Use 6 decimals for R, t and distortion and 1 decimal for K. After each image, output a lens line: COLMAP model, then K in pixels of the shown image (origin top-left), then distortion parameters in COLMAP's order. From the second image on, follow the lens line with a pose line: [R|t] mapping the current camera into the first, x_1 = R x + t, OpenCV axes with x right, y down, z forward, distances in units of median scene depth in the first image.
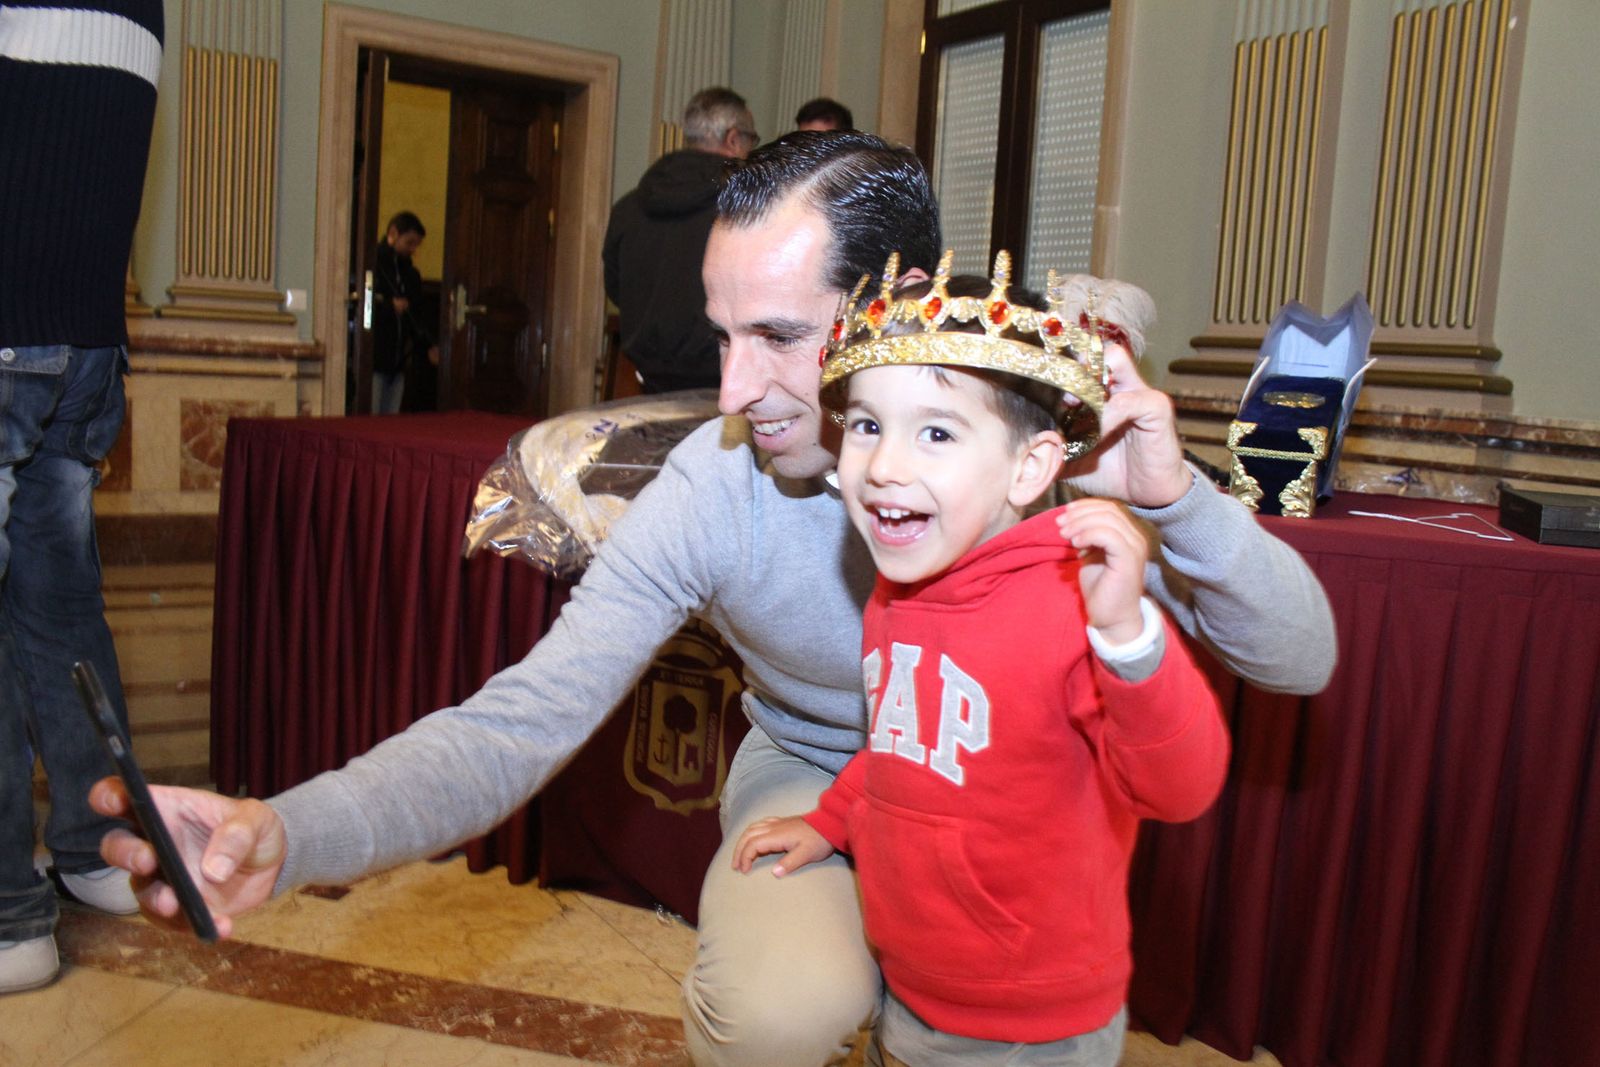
lens RADIAL K [[1414.0, 0, 807.5], [0, 1414.0, 544.6], [0, 0, 1]] dist [-0.123281, 0.104196]
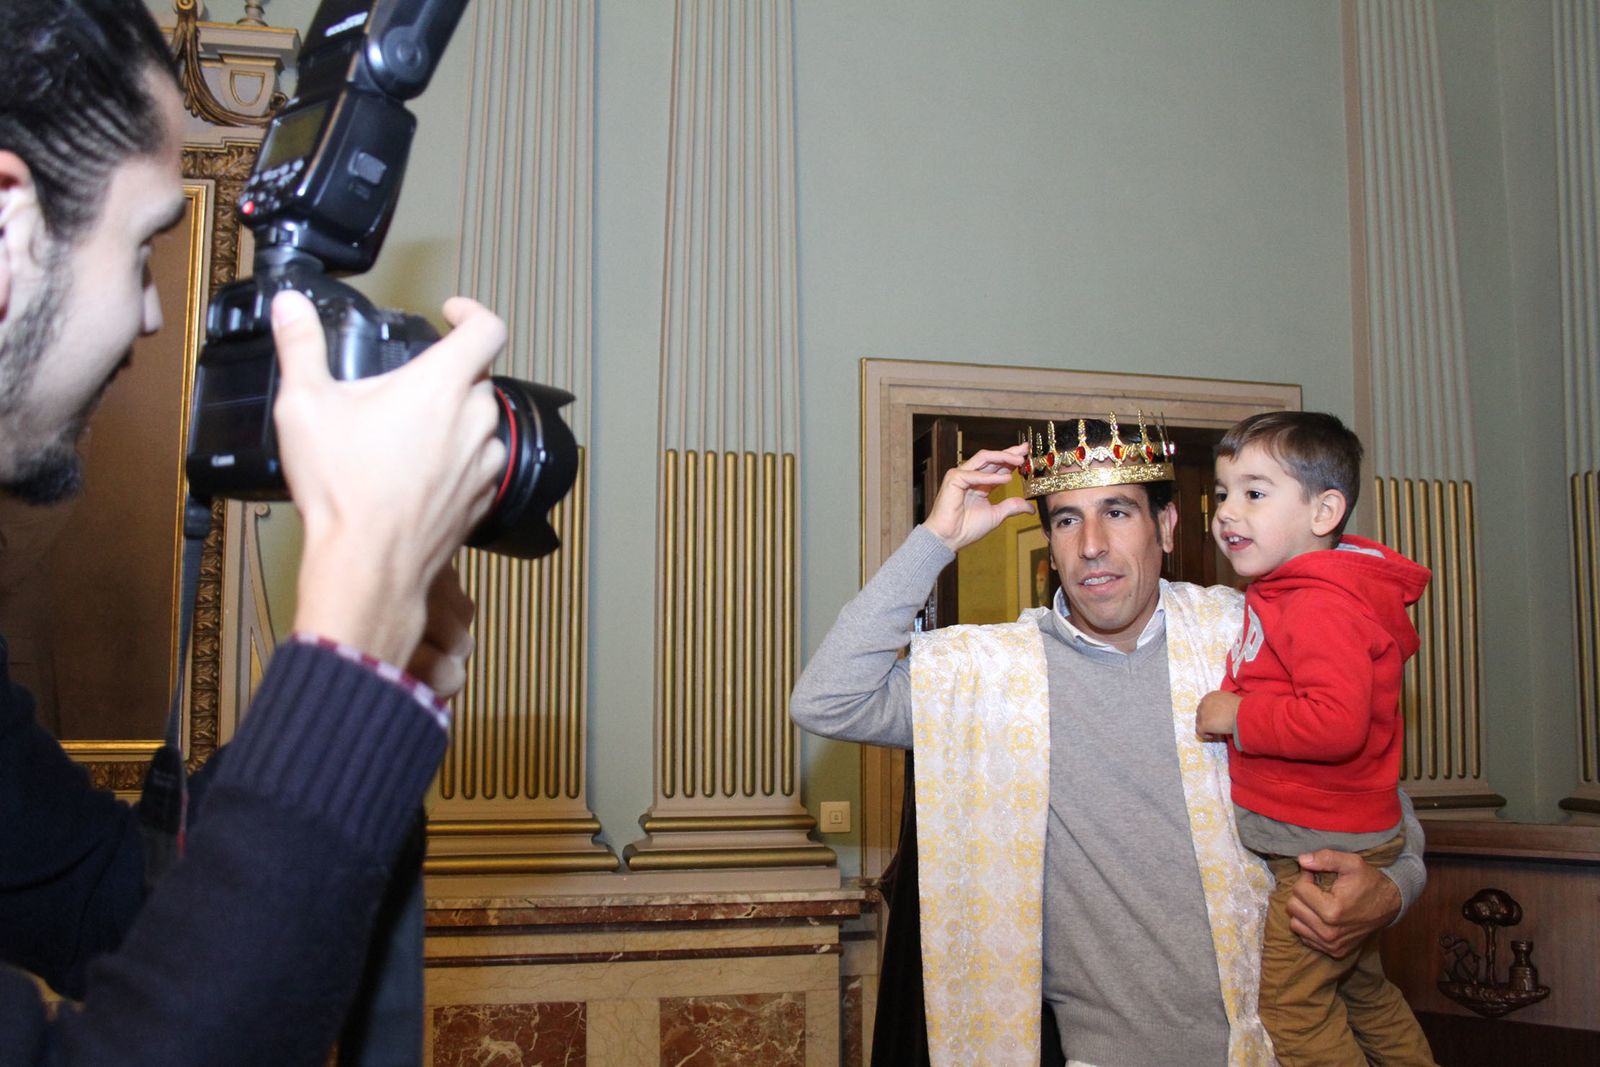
lens RADIAL K [[1341.3, 0, 813.3], [0, 1341.3, 548.7], [0, 0, 1]] dist [-0.146476, 0.116336]
pose [[0.931395, -0.090923, -0.352471, -0.381667], [0.013340, 0.976177, -0.216563, -0.410833], [0.363765, 0.197004, 0.910420, 1.052966]]
